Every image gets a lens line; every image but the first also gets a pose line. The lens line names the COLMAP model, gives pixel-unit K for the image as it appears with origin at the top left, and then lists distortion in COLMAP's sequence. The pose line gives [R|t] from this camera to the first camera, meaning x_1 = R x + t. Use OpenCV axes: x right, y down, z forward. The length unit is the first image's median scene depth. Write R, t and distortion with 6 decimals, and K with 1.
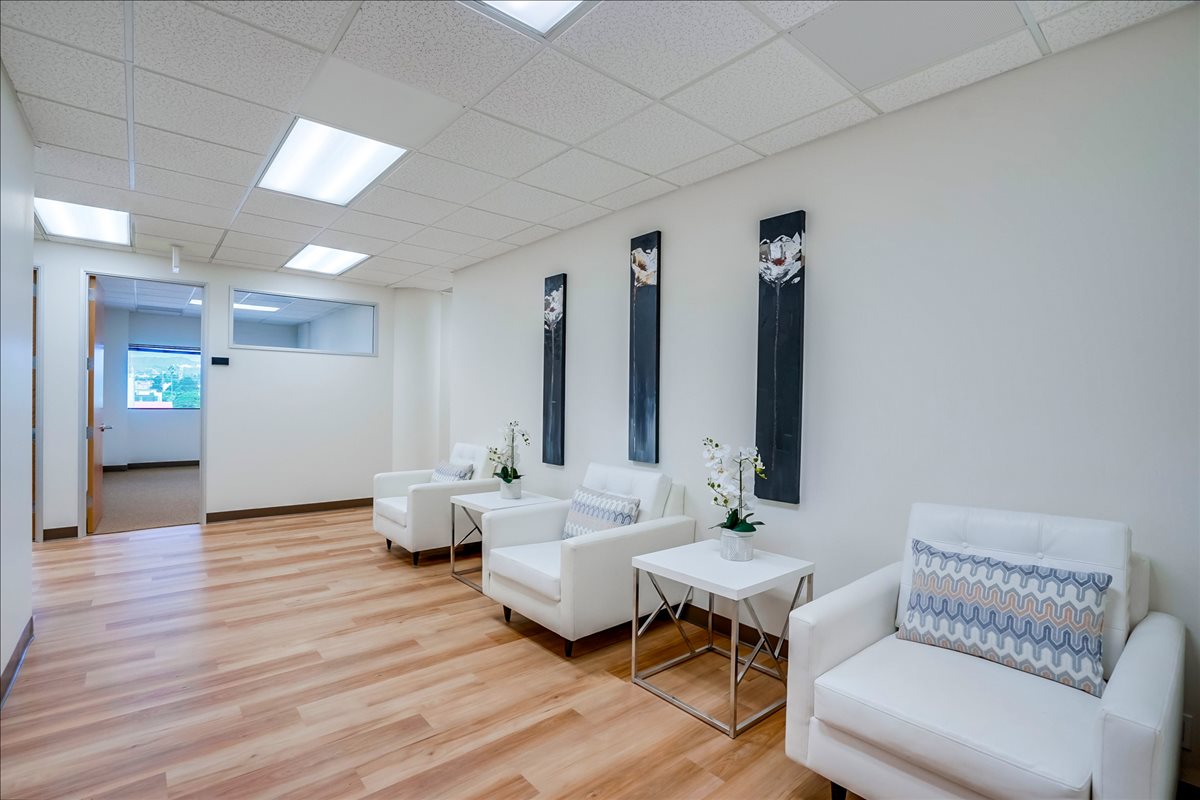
lens RADIAL K [[547.5, 0, 598.0], [0, 547.5, 404.2], [0, 0, 1]] dist [-0.001934, 0.001211]
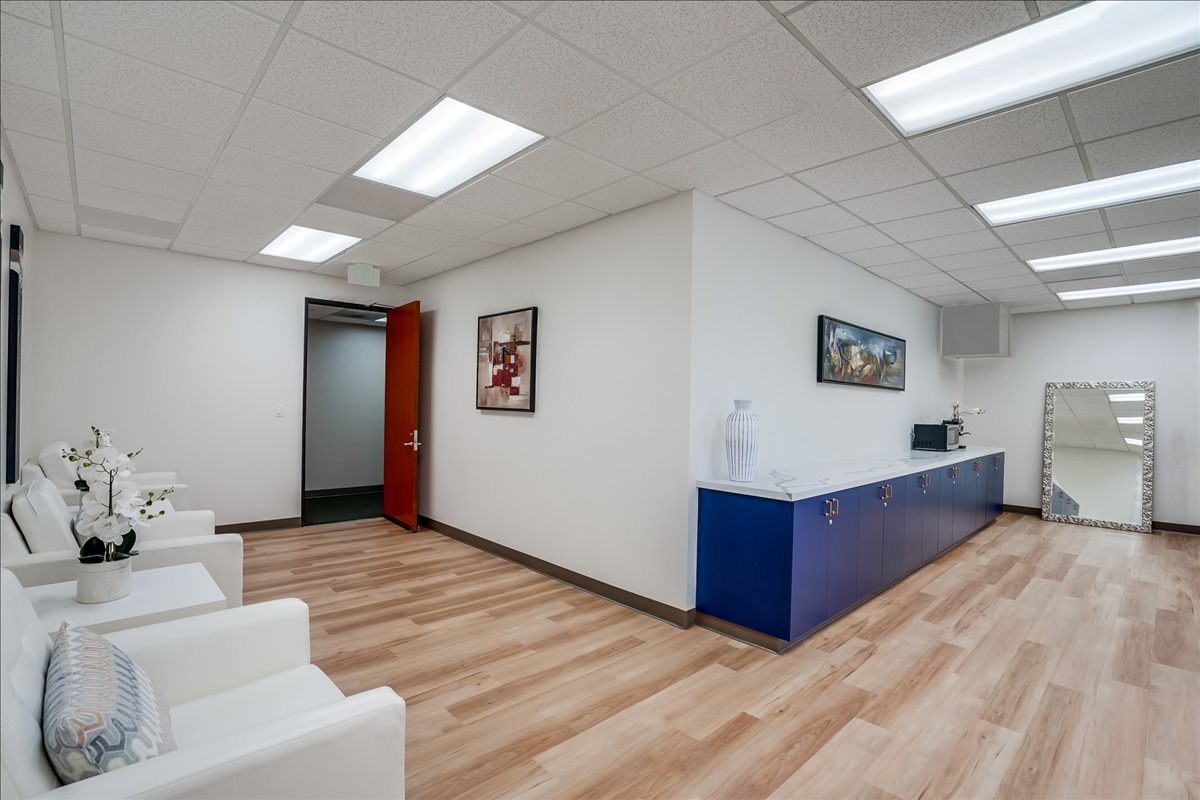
lens RADIAL K [[547.5, 0, 600.6], [0, 547.5, 401.9], [0, 0, 1]] dist [-0.001934, 0.001211]
pose [[-0.998187, -0.035534, -0.048580, -0.824059], [-0.035450, 0.999368, -0.002577, -0.027640], [0.048641, -0.000851, -0.998816, 2.166530]]
